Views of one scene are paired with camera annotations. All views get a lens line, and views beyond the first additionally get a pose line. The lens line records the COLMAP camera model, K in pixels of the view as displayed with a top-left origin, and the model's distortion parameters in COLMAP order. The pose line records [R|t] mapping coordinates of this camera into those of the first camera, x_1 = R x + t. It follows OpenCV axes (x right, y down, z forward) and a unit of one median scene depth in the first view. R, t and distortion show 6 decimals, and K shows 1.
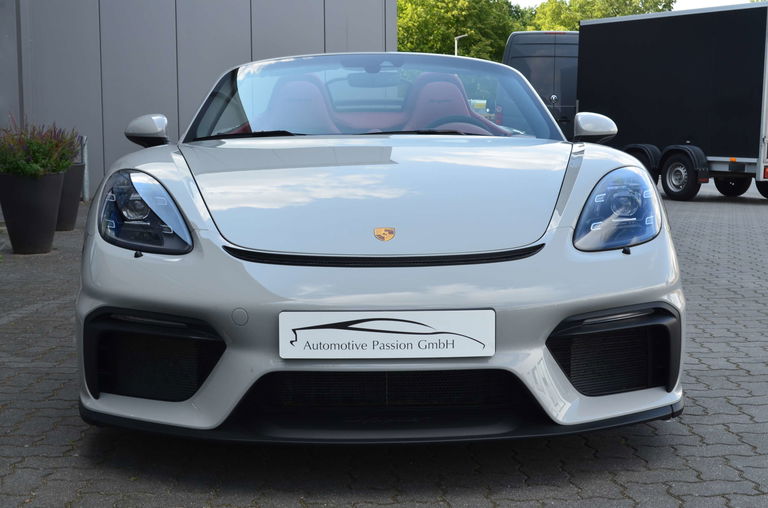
lens RADIAL K [[1157.4, 0, 384.0], [0, 1157.4, 254.0], [0, 0, 1]] dist [0.004293, -0.032734]
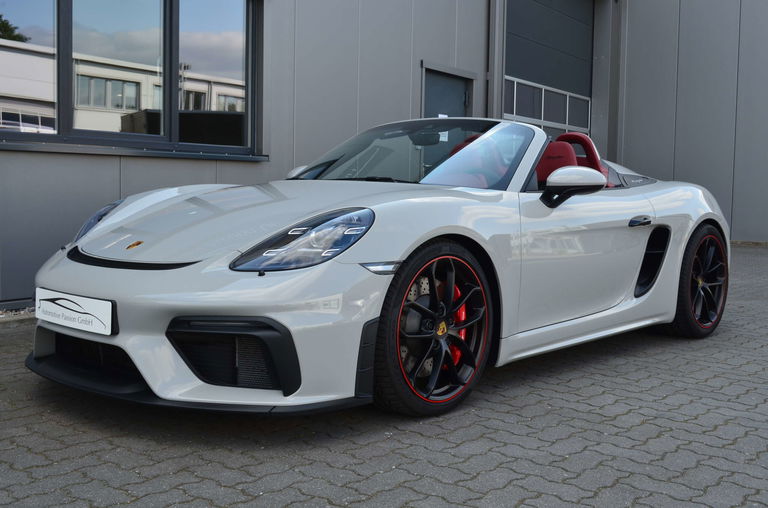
lens RADIAL K [[872.3, 0, 384.0], [0, 872.3, 254.0], [0, 0, 1]] dist [-0.085794, -0.009683]
pose [[0.741480, 0.075311, -0.666735, 0.911728], [-0.094988, 0.995455, 0.006804, -0.041355], [0.664218, 0.058287, 0.745263, 0.402540]]
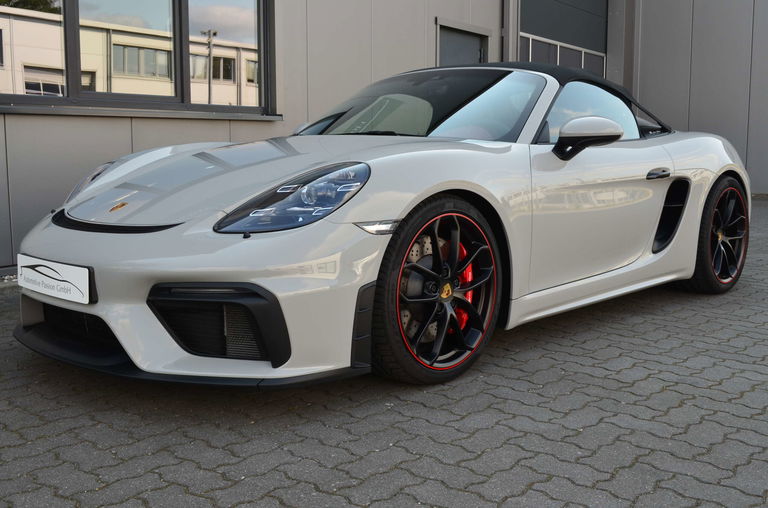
lens RADIAL K [[830.4, 0, 384.0], [0, 830.4, 254.0], [0, 0, 1]] dist [-0.084713, -0.000990]
pose [[0.722672, 0.099698, -0.683963, 0.855111], [-0.079541, 0.994964, 0.060989, -0.044158], [0.686599, 0.010328, 0.726963, 0.507110]]
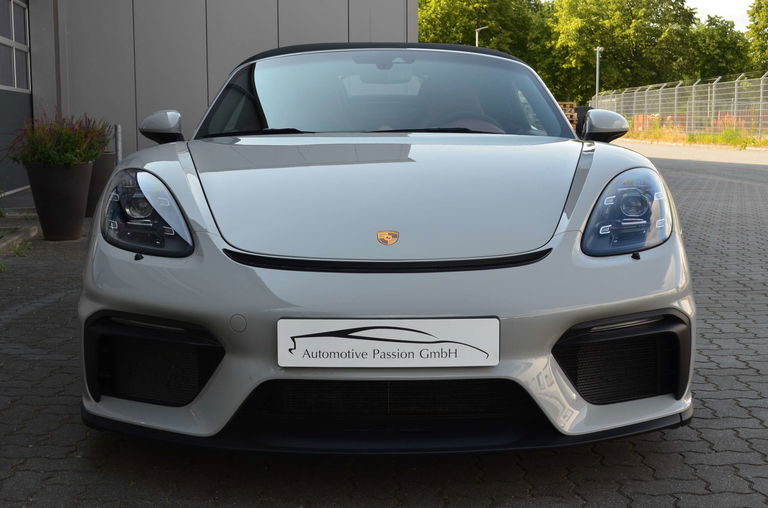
lens RADIAL K [[1092.1, 0, 384.0], [0, 1092.1, 254.0], [0, 0, 1]] dist [-0.014344, 0.001417]
pose [[0.999730, 0.005770, -0.022506, 0.017439], [-0.005348, 0.999809, 0.018784, -0.020316], [0.022611, -0.018658, 0.999570, 0.073349]]
